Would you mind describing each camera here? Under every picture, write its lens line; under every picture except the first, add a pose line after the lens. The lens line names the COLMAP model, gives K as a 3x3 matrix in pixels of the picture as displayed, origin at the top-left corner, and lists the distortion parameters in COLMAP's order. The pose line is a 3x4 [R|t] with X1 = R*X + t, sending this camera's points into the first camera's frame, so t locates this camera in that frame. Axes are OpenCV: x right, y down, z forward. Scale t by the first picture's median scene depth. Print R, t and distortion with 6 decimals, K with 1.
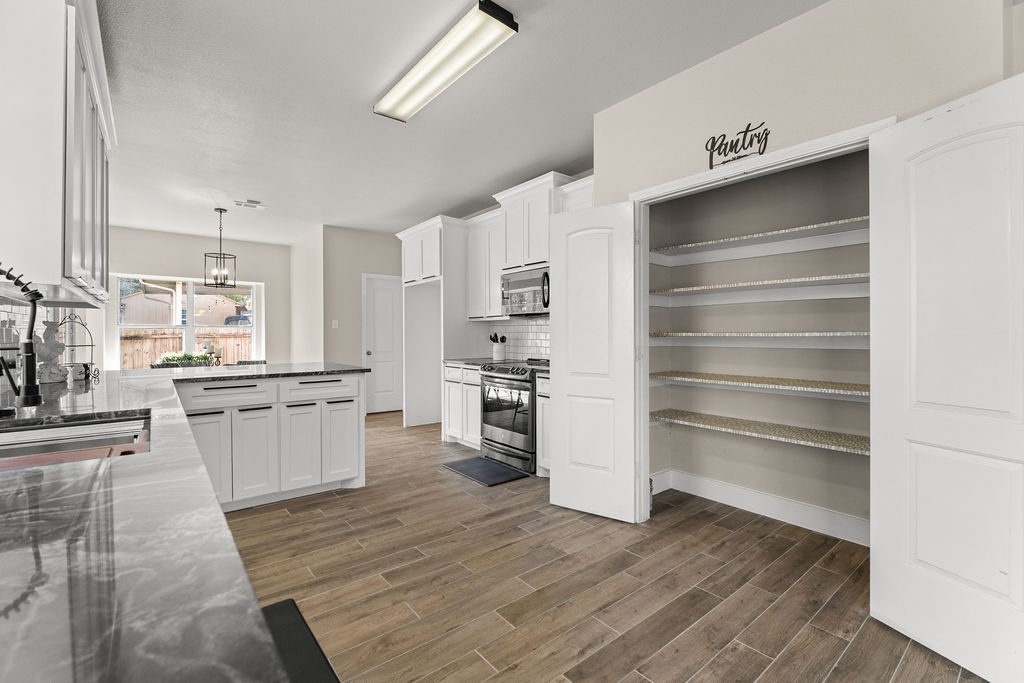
lens RADIAL K [[444.3, 0, 513.2], [0, 444.3, 335.6], [0, 0, 1]] dist [-0.007421, 0.000740]
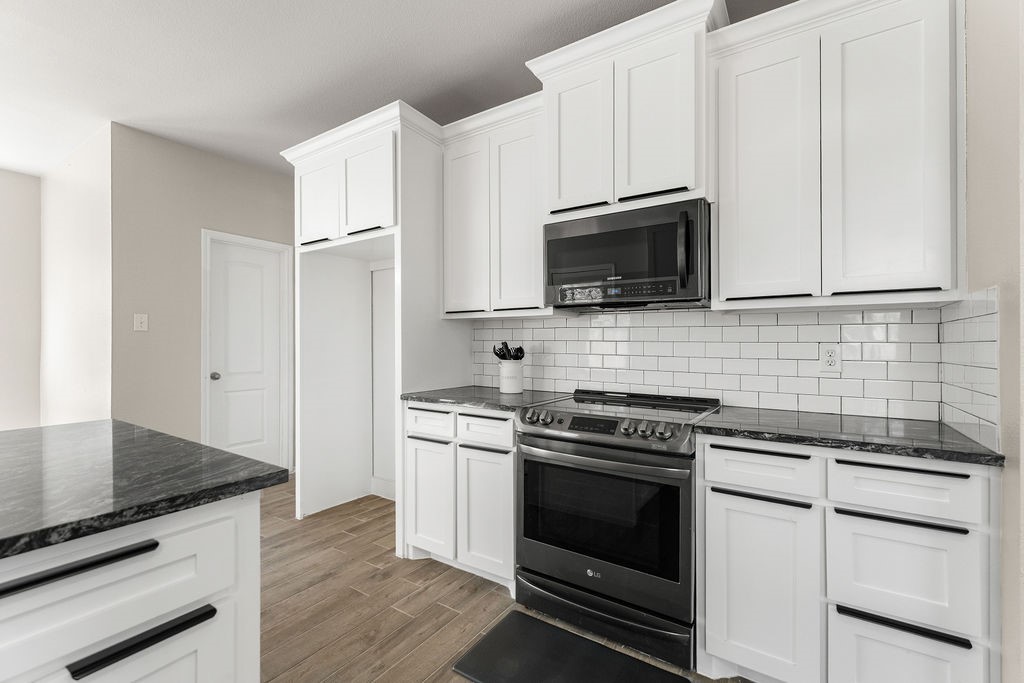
lens RADIAL K [[444.3, 0, 516.2], [0, 444.3, 342.4], [0, 0, 1]] dist [-0.007421, 0.000740]
pose [[0.950106, 0.000389, 0.311926, -0.192143], [-0.000098, 1.000000, -0.000949, -0.004286], [-0.311926, 0.000871, 0.950106, 0.490674]]
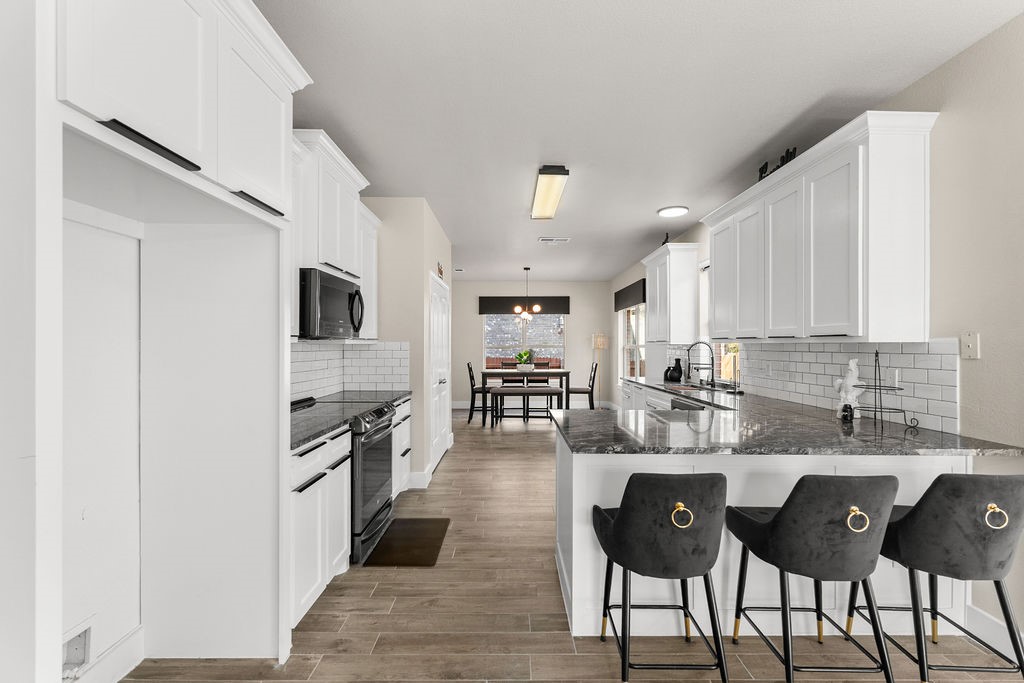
lens RADIAL K [[444.3, 0, 511.1], [0, 444.3, 344.5], [0, 0, 1]] dist [-0.007421, 0.000740]
pose [[-0.782232, 0.003991, 0.622974, -0.551655], [0.003879, 0.999991, -0.001536, -0.029936], [-0.622975, 0.001216, -0.782241, 1.192744]]
